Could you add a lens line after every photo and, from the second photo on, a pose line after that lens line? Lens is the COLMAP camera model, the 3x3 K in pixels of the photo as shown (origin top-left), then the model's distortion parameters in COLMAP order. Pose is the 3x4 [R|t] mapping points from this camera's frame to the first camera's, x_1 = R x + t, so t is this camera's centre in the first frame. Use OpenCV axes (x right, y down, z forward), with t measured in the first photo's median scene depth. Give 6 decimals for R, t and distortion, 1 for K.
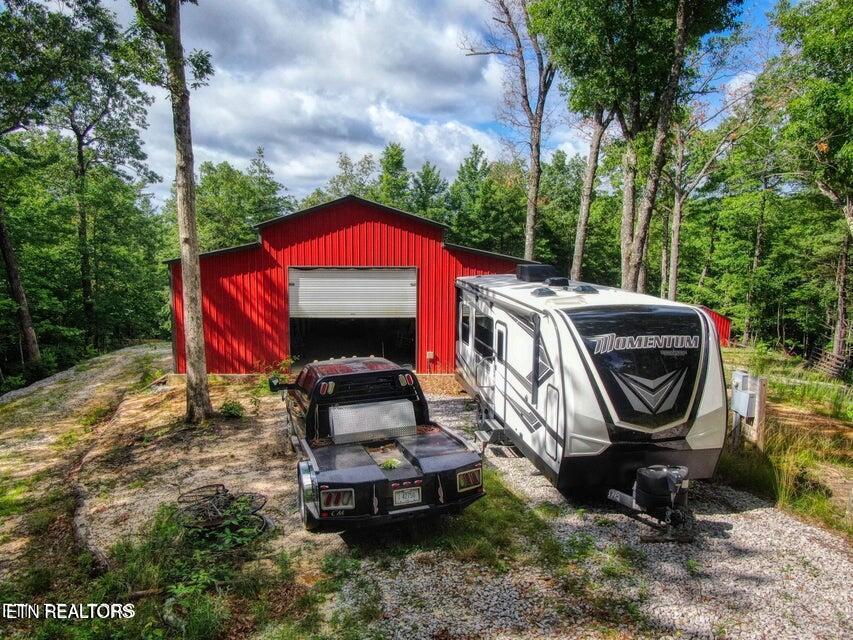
lens RADIAL K [[674.6, 0, 426.5], [0, 674.6, 320.0], [0, 0, 1]] dist [0.049980, -0.001124]
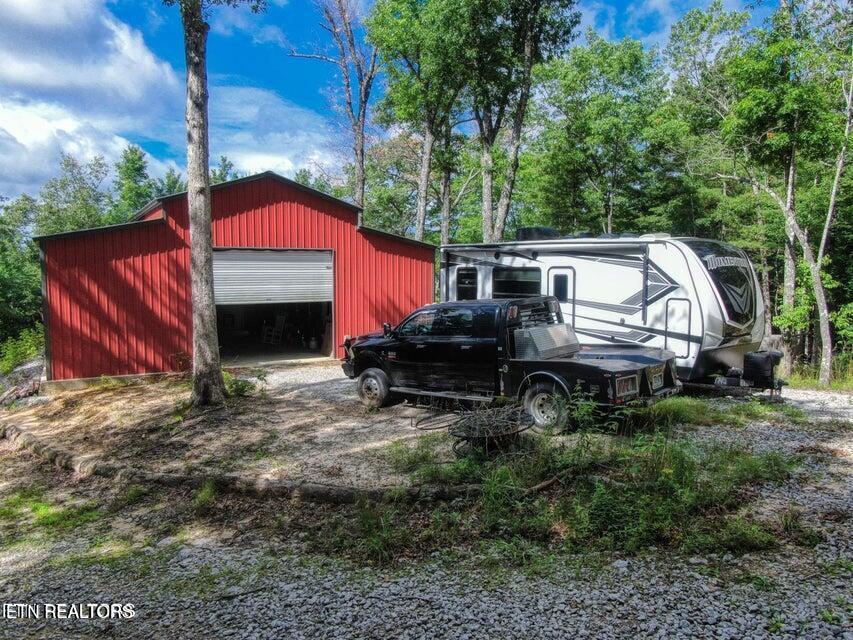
lens RADIAL K [[674.6, 0, 426.5], [0, 674.6, 320.0], [0, 0, 1]] dist [0.049980, -0.001124]
pose [[0.853490, -0.043709, 0.519273, -0.414174], [0.076516, 0.996187, -0.041911, 0.075435], [-0.515461, 0.075504, 0.853580, 0.092090]]
